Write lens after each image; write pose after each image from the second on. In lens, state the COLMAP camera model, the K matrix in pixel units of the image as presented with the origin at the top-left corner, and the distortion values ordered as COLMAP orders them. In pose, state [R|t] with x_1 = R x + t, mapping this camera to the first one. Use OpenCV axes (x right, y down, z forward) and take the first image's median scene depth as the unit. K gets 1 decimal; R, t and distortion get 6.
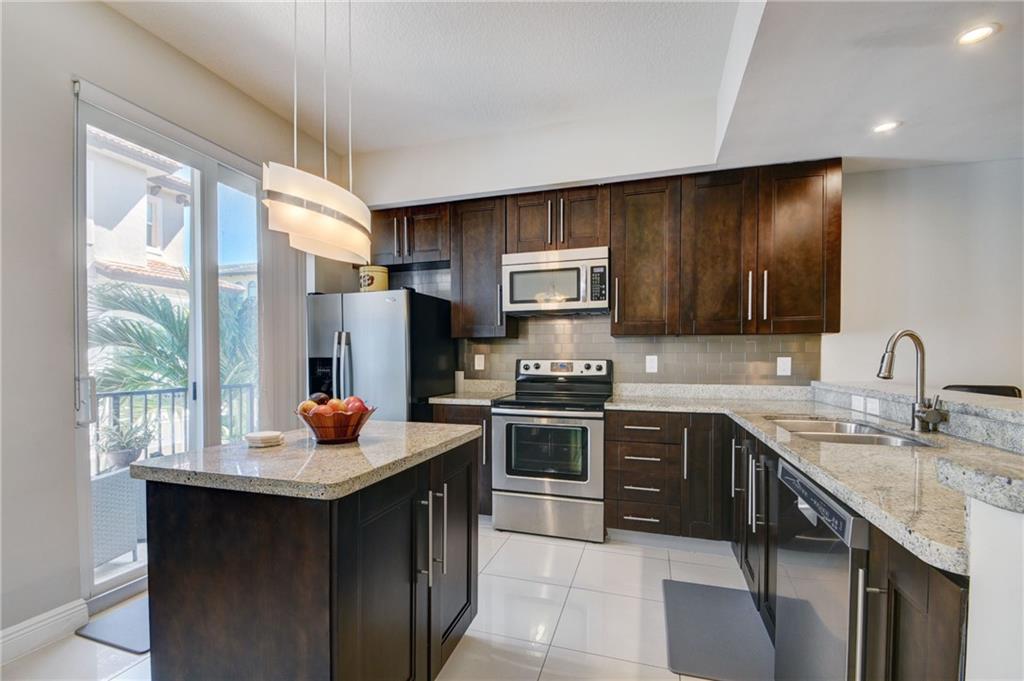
lens RADIAL K [[457.0, 0, 505.9], [0, 457.0, 365.5], [0, 0, 1]] dist [0.012267, -0.015862]
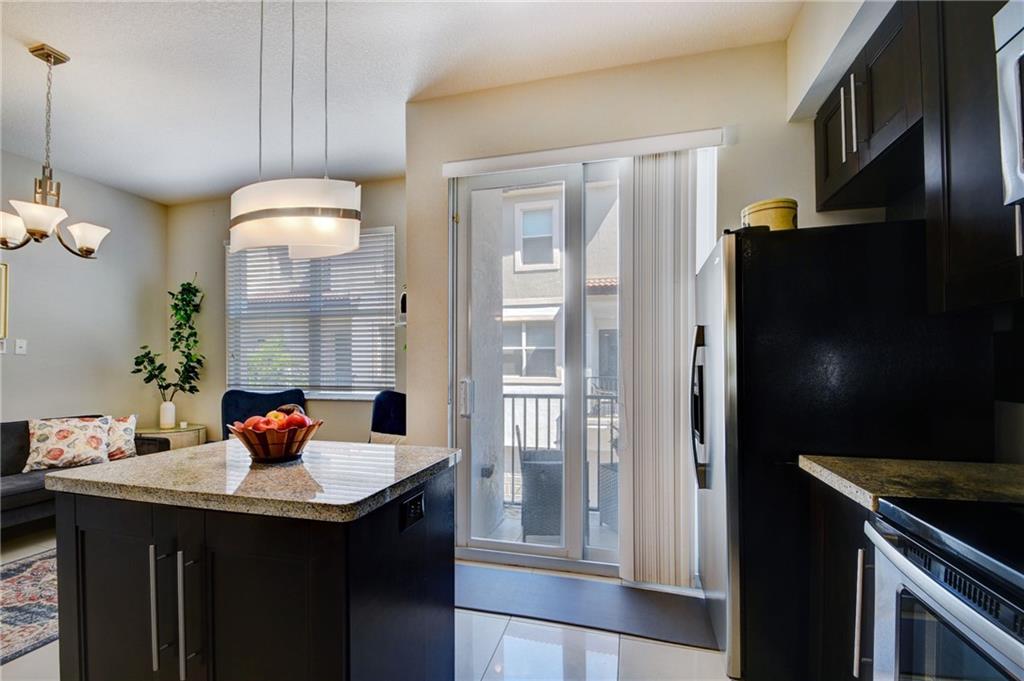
lens RADIAL K [[457.0, 0, 505.9], [0, 457.0, 365.5], [0, 0, 1]] dist [0.012267, -0.015862]
pose [[0.048418, 0.000814, -0.998827, 0.263601], [-0.015735, 0.999876, 0.000052, -0.012898], [0.998703, 0.015714, 0.048425, 0.666011]]
